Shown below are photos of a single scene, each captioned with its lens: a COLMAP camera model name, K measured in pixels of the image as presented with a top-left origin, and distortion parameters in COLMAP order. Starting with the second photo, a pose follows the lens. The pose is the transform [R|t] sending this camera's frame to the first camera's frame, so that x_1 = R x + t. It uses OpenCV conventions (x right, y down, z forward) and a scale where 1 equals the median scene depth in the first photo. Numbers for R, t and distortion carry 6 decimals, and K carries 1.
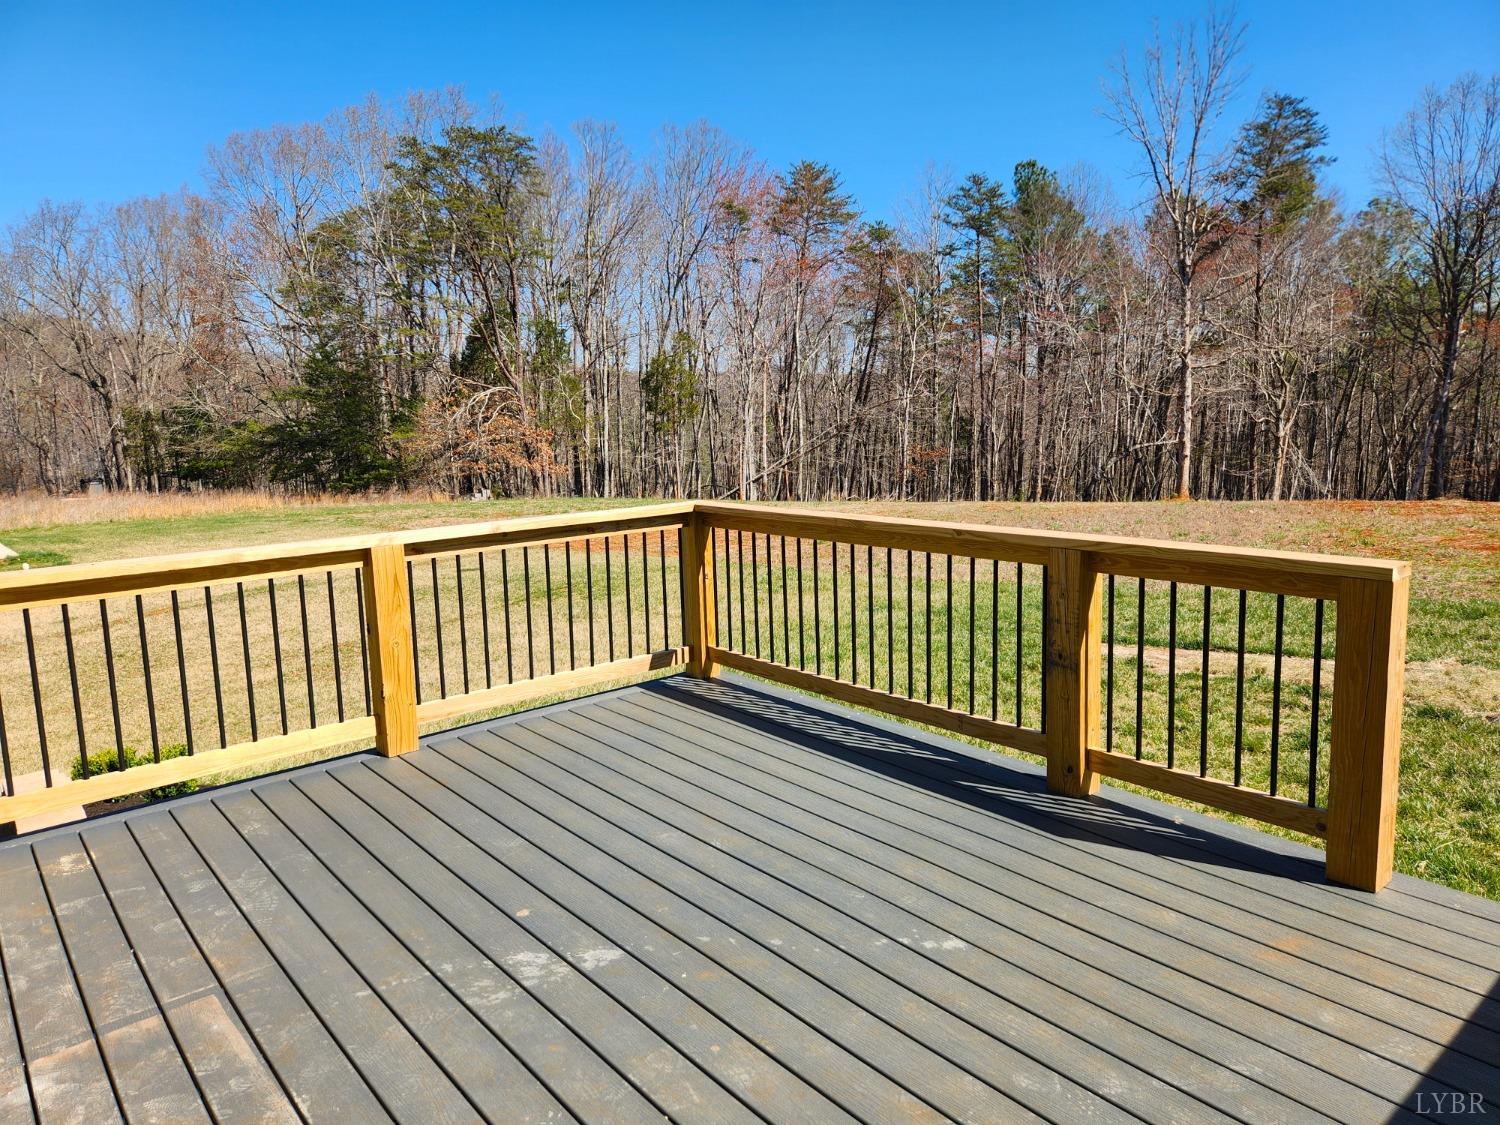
lens RADIAL K [[1008.4, 0, 751.6], [0, 1008.4, 561.7], [0, 0, 1]] dist [0.066553, -0.026188]
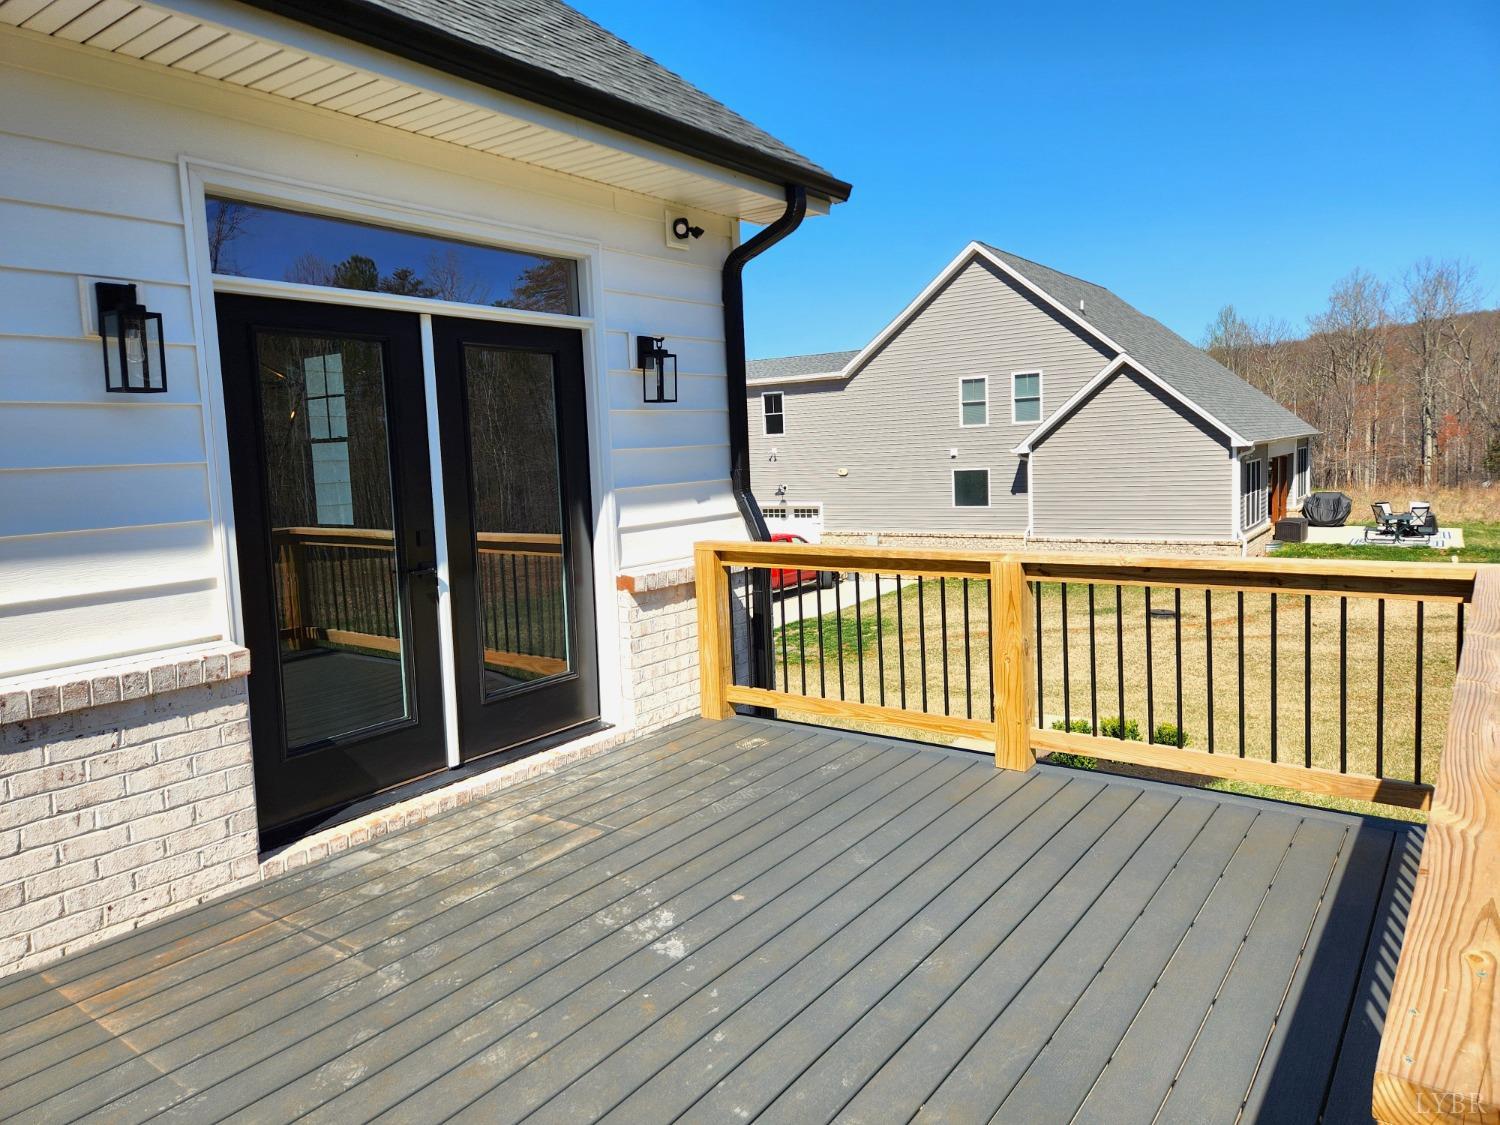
lens RADIAL K [[1008.4, 0, 749.8], [0, 1008.4, 554.0], [0, 0, 1]] dist [0.066553, -0.026188]
pose [[0.235565, 0.123627, -0.963963, 0.701525], [-0.123092, 0.987684, 0.096589, -0.113056], [0.964032, 0.095903, 0.247882, 0.633325]]
